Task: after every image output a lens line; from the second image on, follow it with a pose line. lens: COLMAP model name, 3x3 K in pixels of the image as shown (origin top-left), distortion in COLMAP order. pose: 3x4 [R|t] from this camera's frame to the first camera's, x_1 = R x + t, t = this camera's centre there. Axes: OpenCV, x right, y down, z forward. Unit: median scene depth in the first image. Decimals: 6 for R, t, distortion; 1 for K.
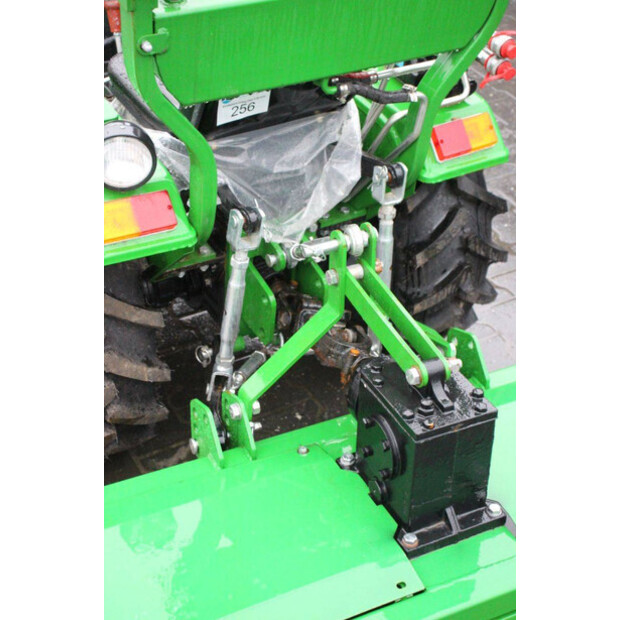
lens RADIAL K [[1099.4, 0, 309.2], [0, 1099.4, 308.7], [0, 0, 1]] dist [0.242880, 0.000000]
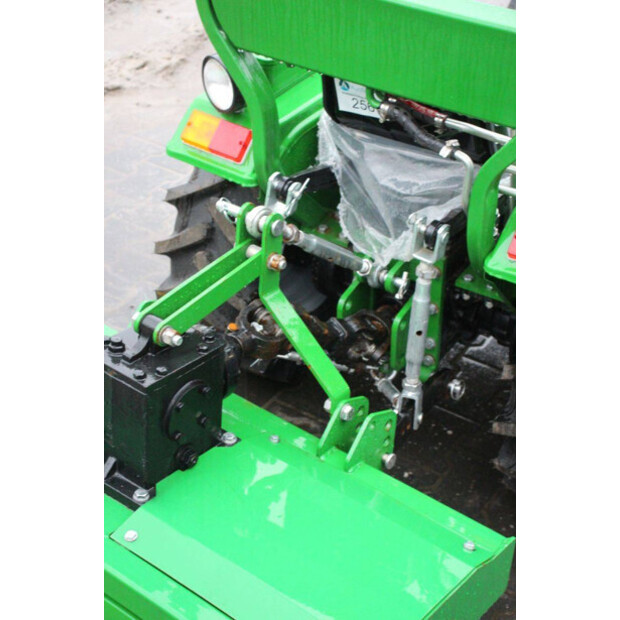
lens RADIAL K [[1163.2, 0, 314.7], [0, 1163.2, 314.3], [0, 0, 1]] dist [0.251601, 0.000000]
pose [[0.427534, 0.465437, -0.774973, 0.848403], [-0.546143, 0.816125, 0.188859, -0.201851], [0.720377, 0.342502, 0.603116, 0.378051]]
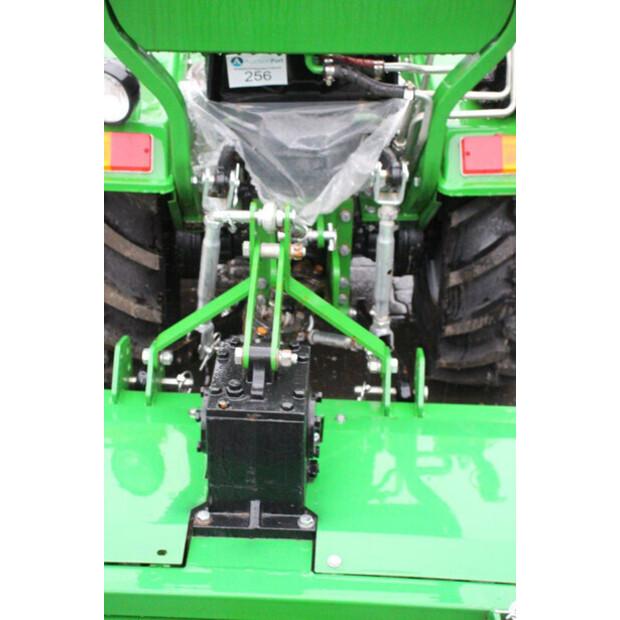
lens RADIAL K [[1099.4, 0, 315.9], [0, 1099.4, 313.7], [0, 0, 1]] dist [0.242880, 0.000000]
pose [[0.877464, 0.258750, -0.403864, 0.449699], [-0.264457, 0.963452, 0.042692, -0.028831], [0.400150, 0.069344, 0.913822, 0.110508]]
